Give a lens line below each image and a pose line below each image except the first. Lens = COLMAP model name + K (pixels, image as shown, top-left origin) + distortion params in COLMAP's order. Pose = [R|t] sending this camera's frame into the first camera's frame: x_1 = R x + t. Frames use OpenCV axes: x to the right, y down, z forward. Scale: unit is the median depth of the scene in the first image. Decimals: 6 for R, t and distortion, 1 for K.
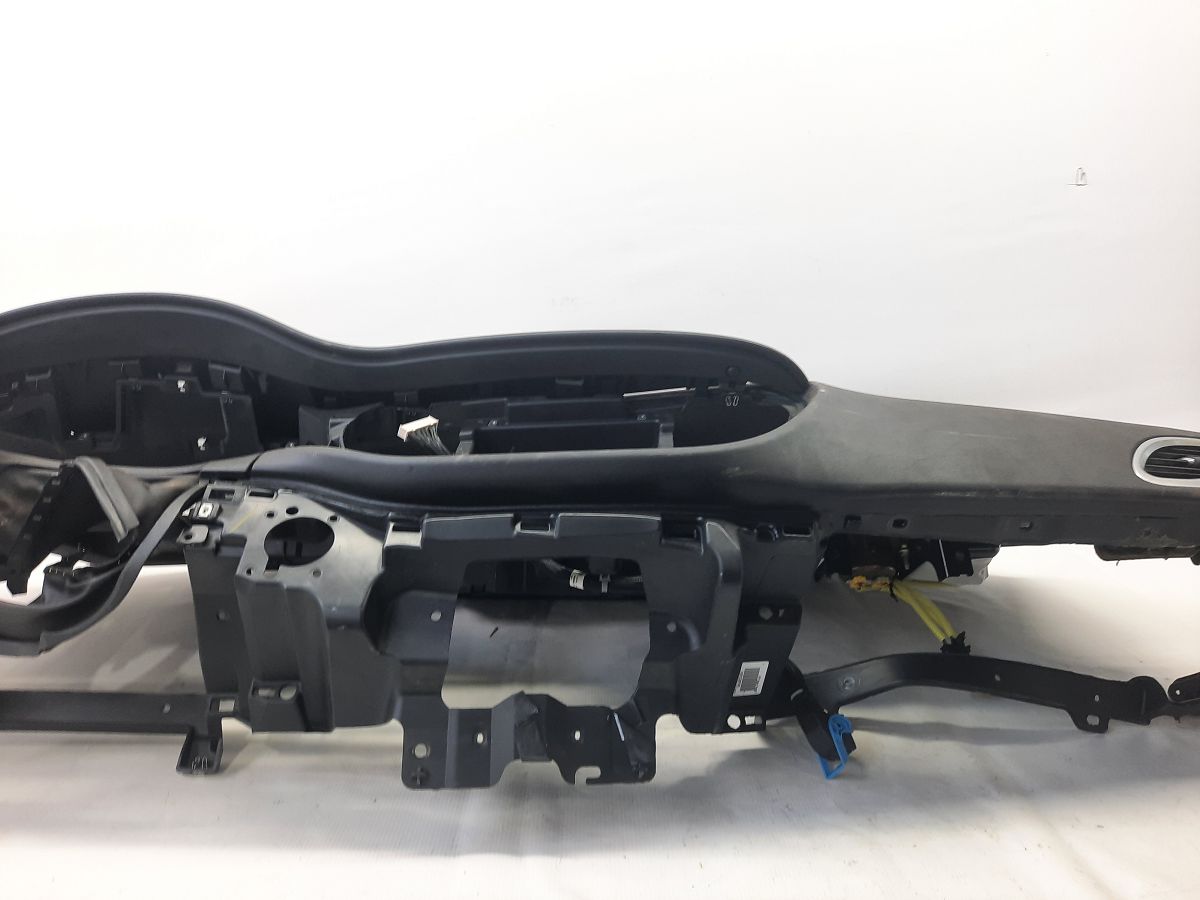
lens RADIAL K [[873.7, 0, 600.0], [0, 873.7, 450.0], [0, 0, 1]] dist [0.058718, -0.051575]
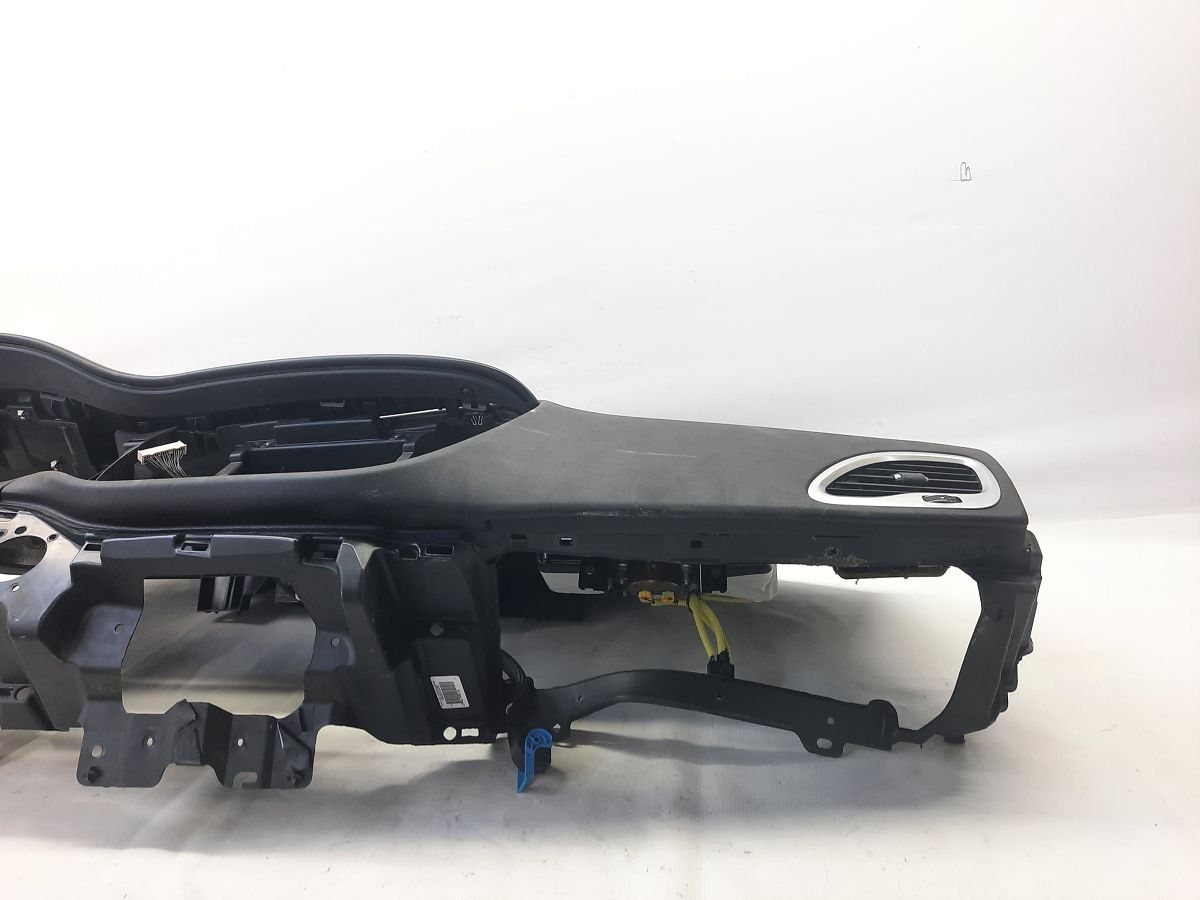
lens RADIAL K [[873.7, 0, 600.0], [0, 873.7, 450.0], [0, 0, 1]] dist [0.058718, -0.051575]
pose [[0.988170, -0.012106, -0.152886, 0.507048], [0.011613, 0.999924, -0.004122, -0.017341], [0.152925, 0.002298, 0.988235, 0.007390]]
